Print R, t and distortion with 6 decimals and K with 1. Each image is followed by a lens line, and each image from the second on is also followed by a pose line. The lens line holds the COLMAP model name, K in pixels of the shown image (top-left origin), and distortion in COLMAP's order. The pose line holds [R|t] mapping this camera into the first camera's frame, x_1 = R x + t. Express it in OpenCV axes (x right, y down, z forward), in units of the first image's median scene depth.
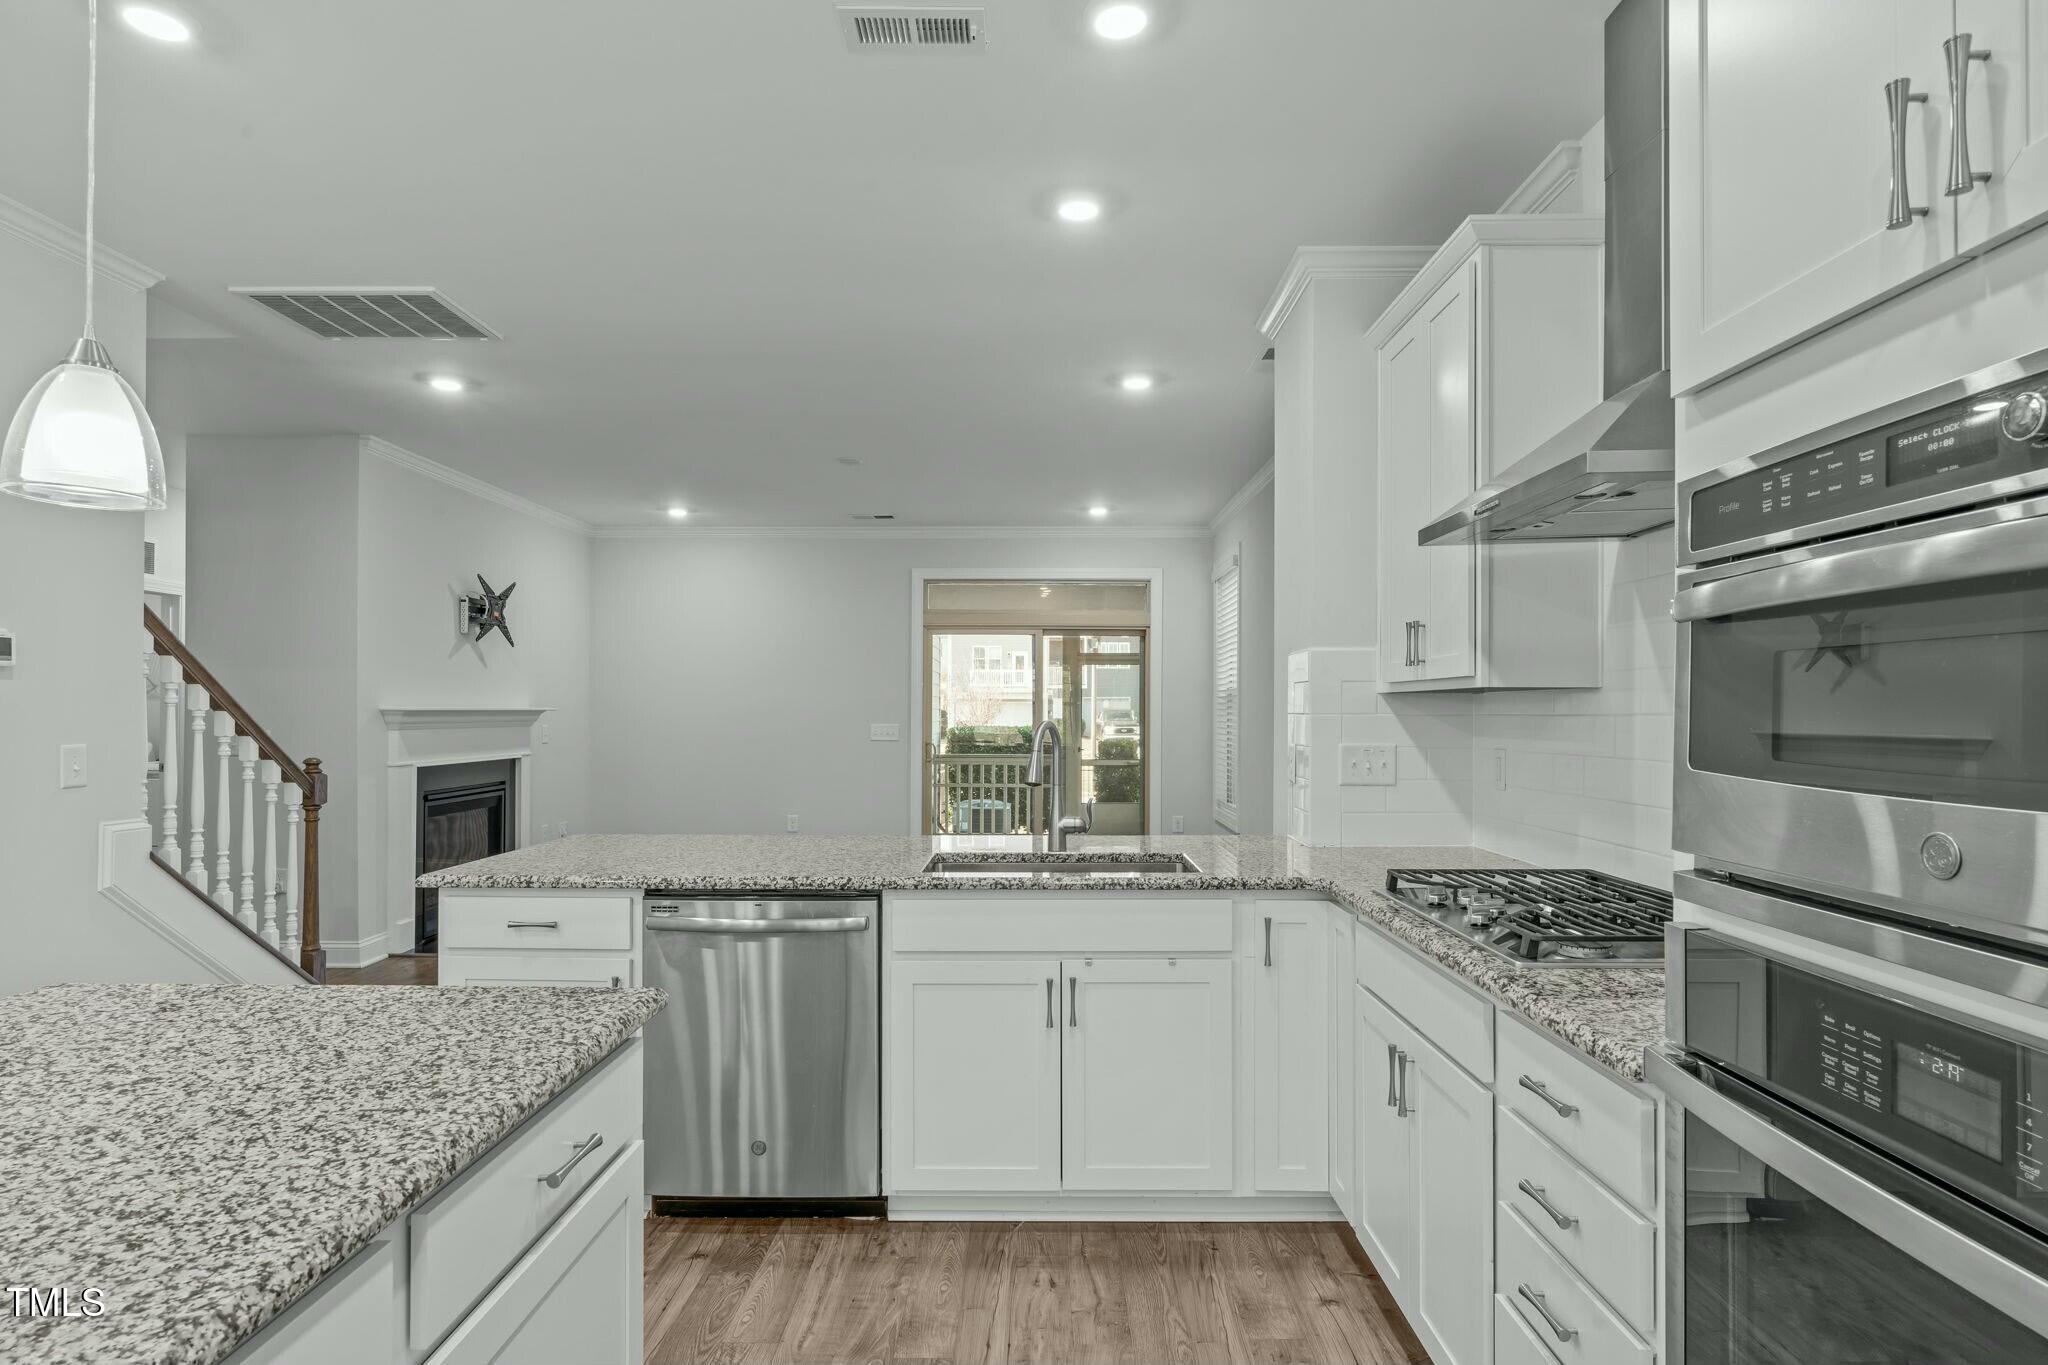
lens RADIAL K [[1084.8, 0, 1029.2], [0, 1084.8, 700.1], [0, 0, 1]] dist [-0.002327, -0.000987]
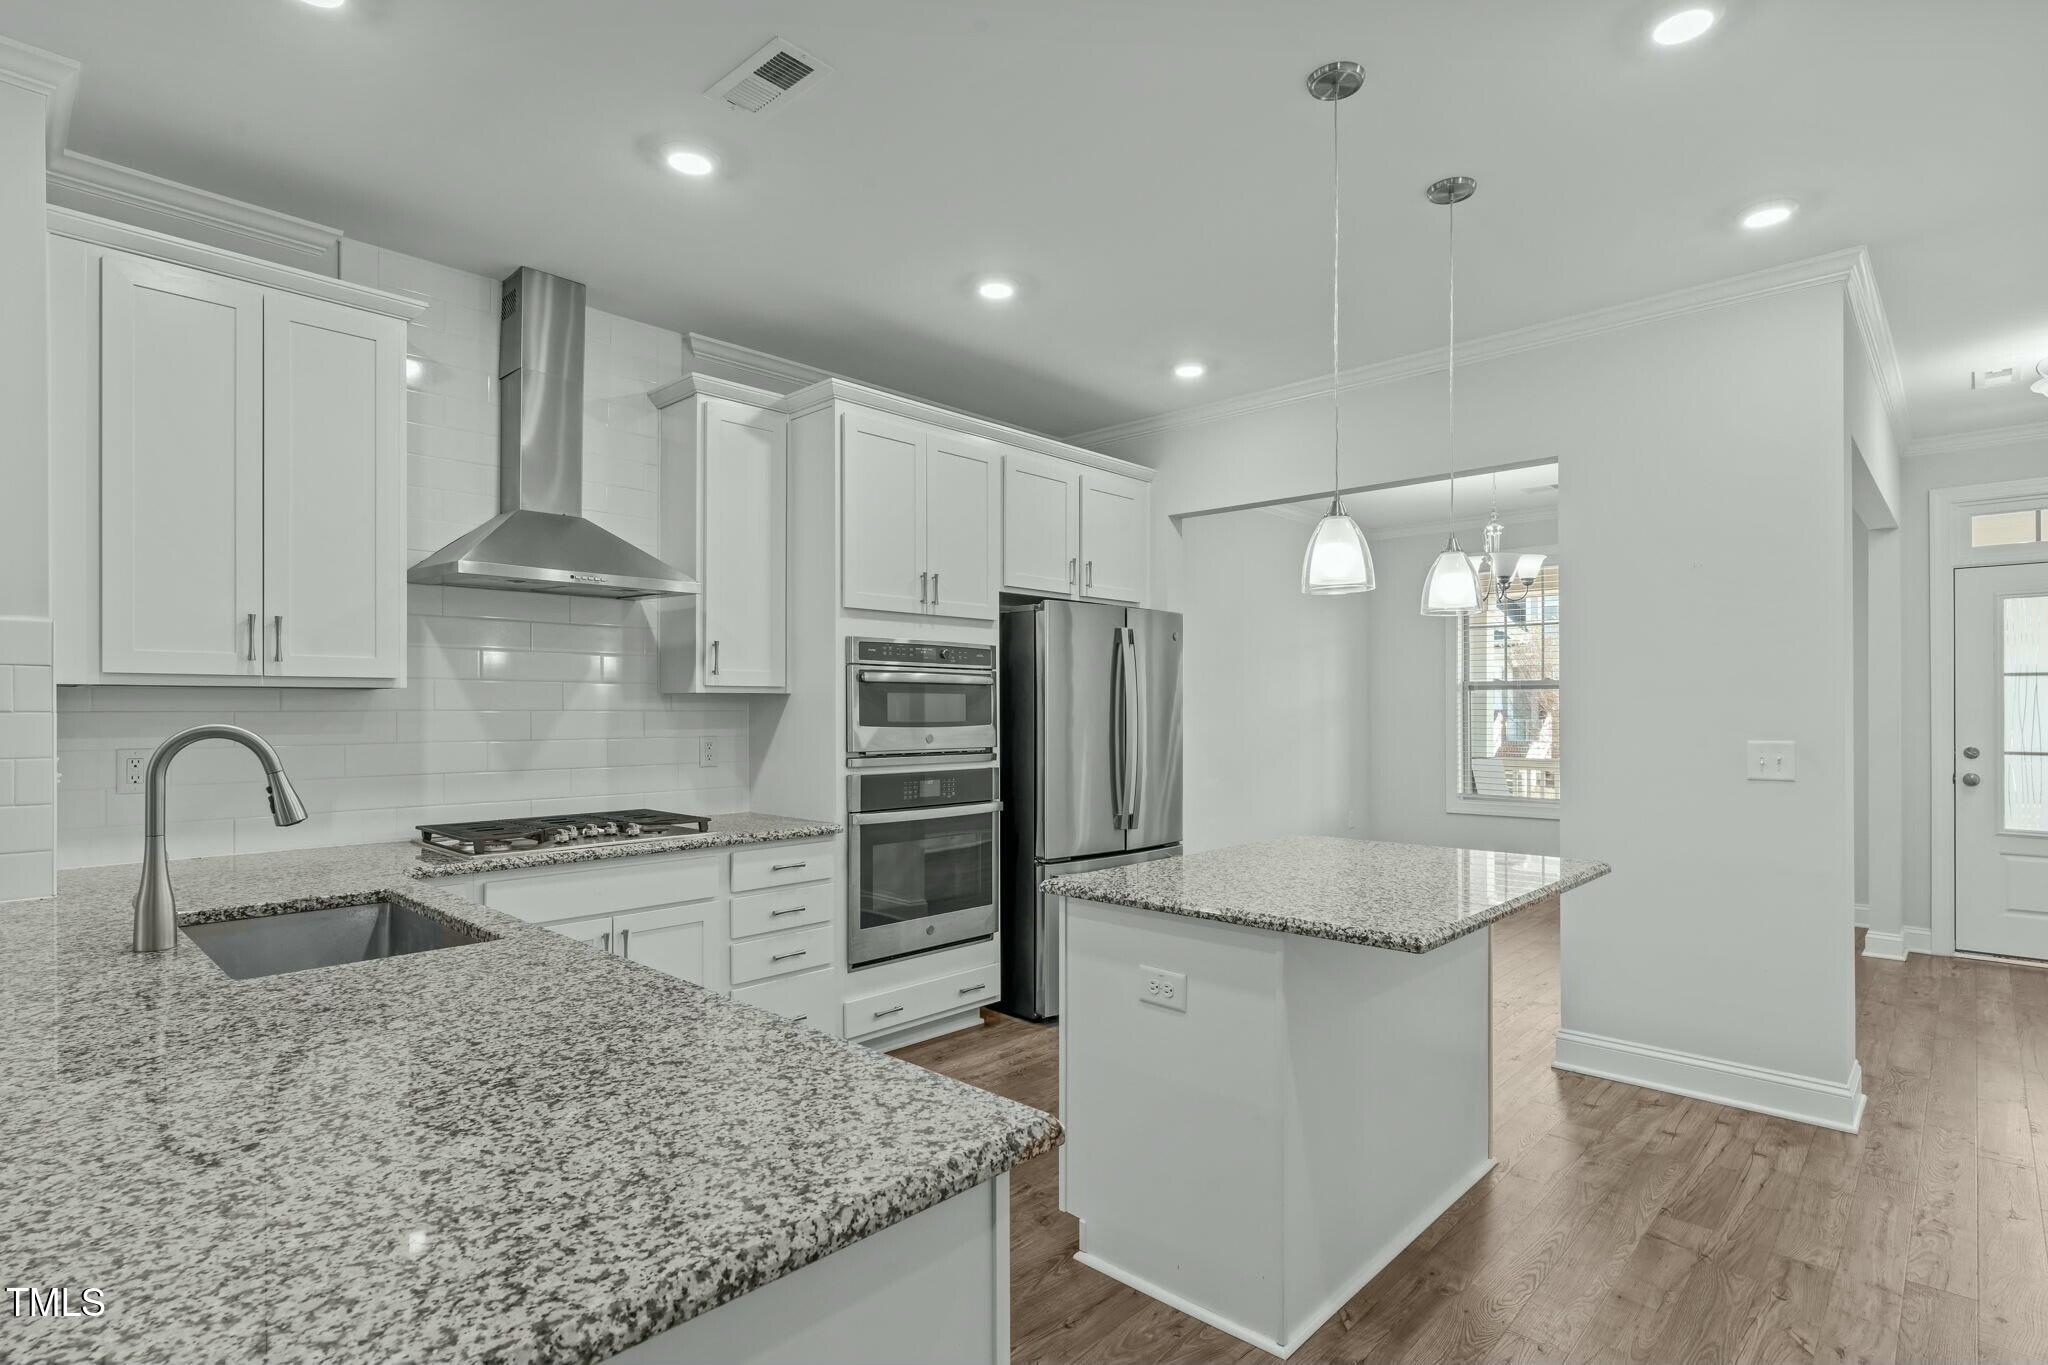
lens RADIAL K [[1020.4, 0, 1028.0], [0, 1020.4, 705.3], [0, 0, 1]] dist [-0.003512, -0.000488]
pose [[-0.737807, 0.000995, 0.675011, -0.679731], [-0.008572, 0.999904, -0.010843, 0.010905], [-0.674957, -0.013786, -0.737728, 1.078912]]
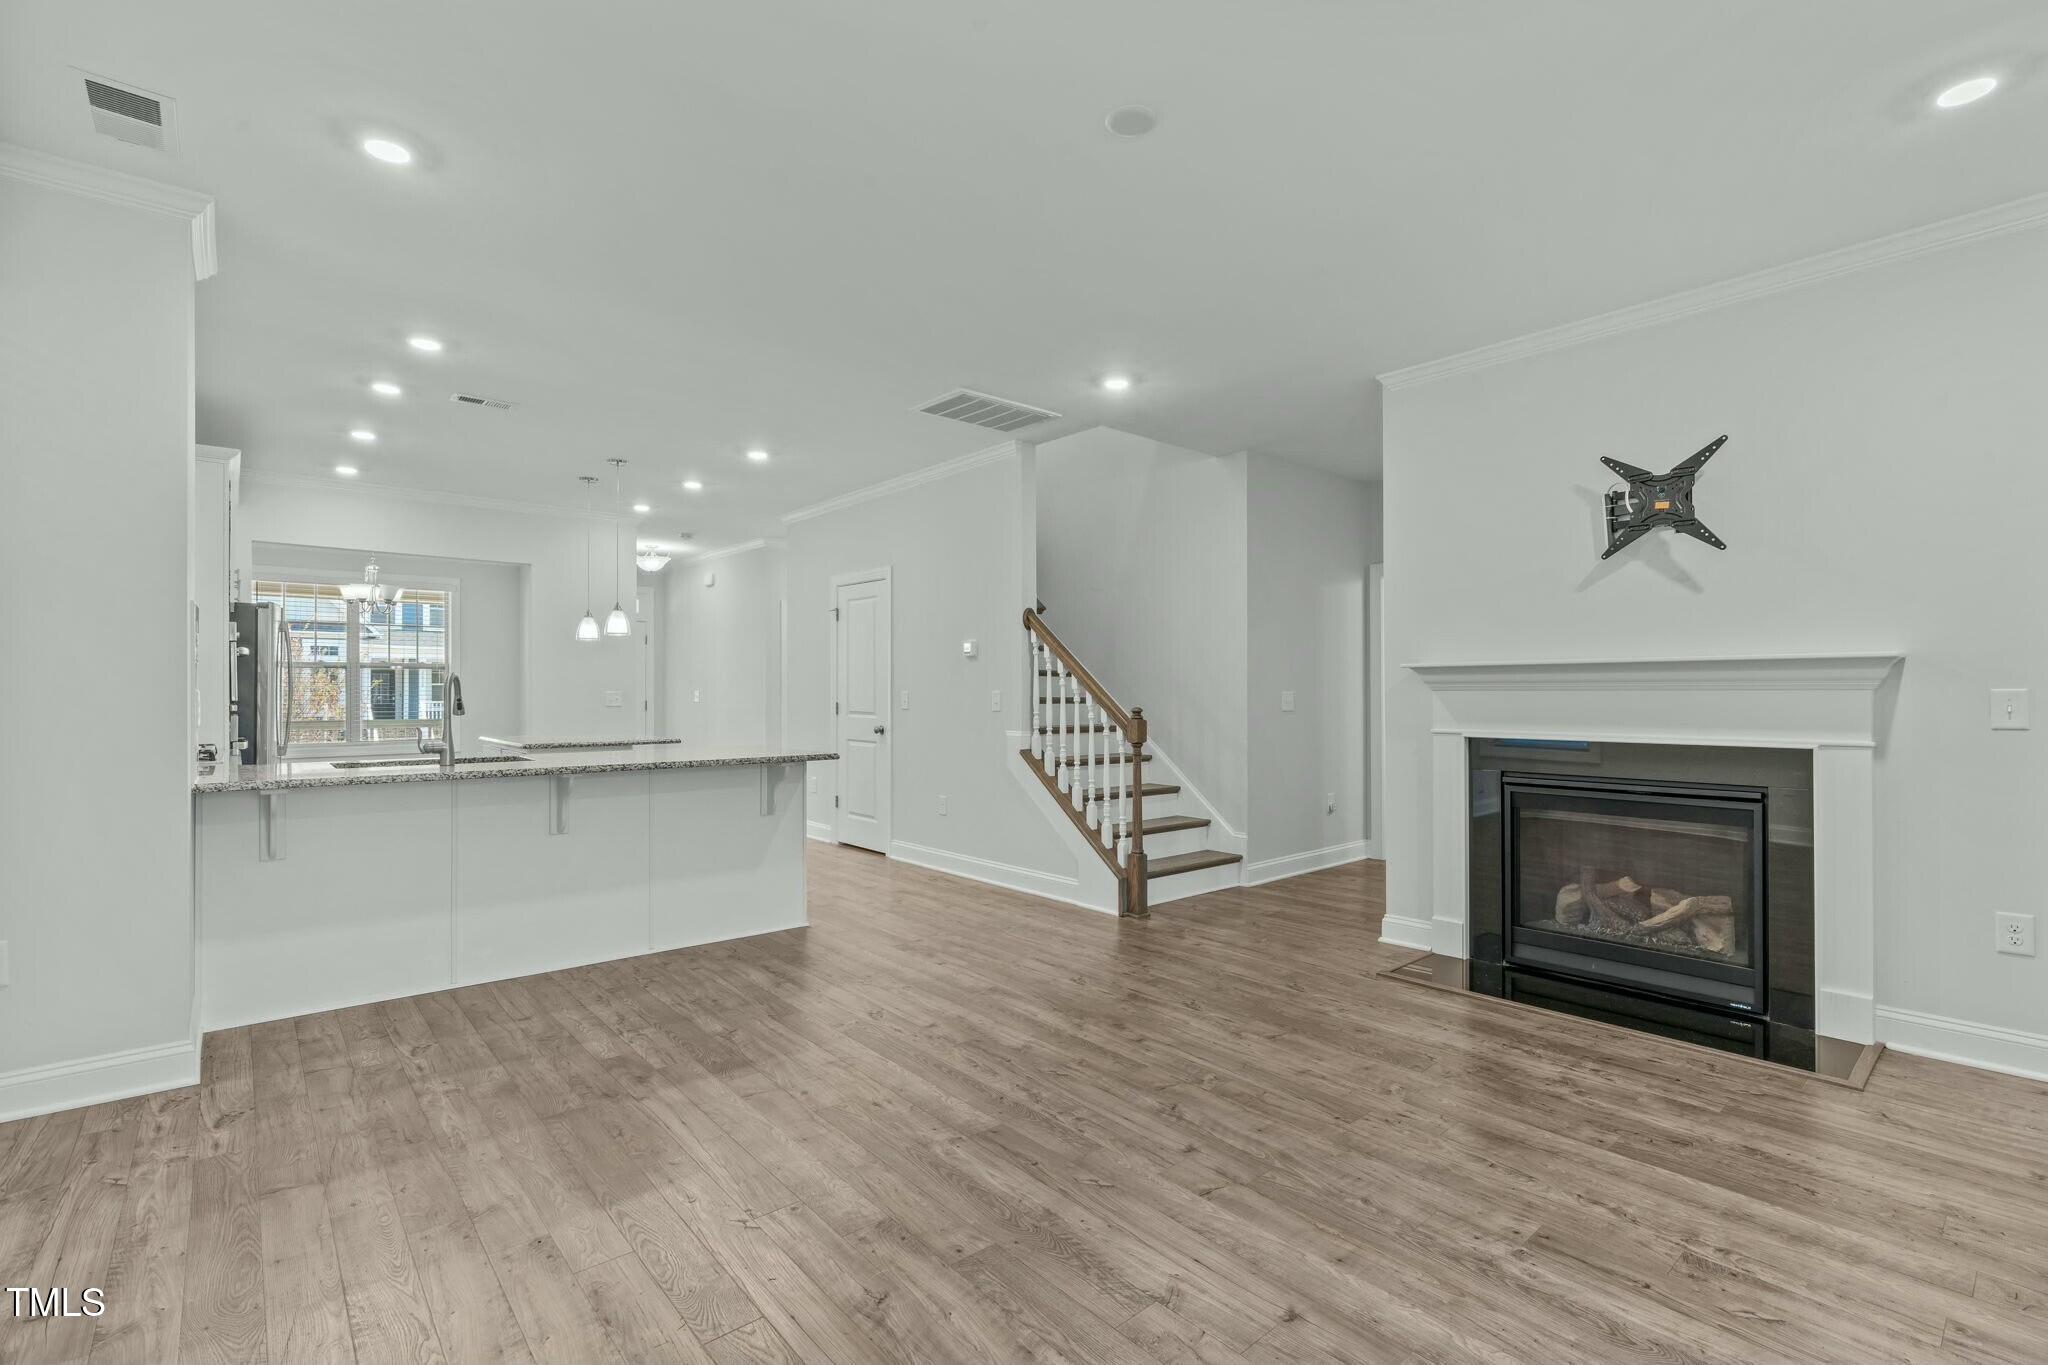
lens RADIAL K [[949.1, 0, 1024.0], [0, 949.1, 682.5], [0, 0, 1]] dist [-0.001758, -0.000460]
pose [[-0.757879, -0.010672, -0.652308, 0.259383], [0.004778, 0.999749, -0.021908, 0.062047], [0.652378, -0.019720, -0.757637, 2.397229]]
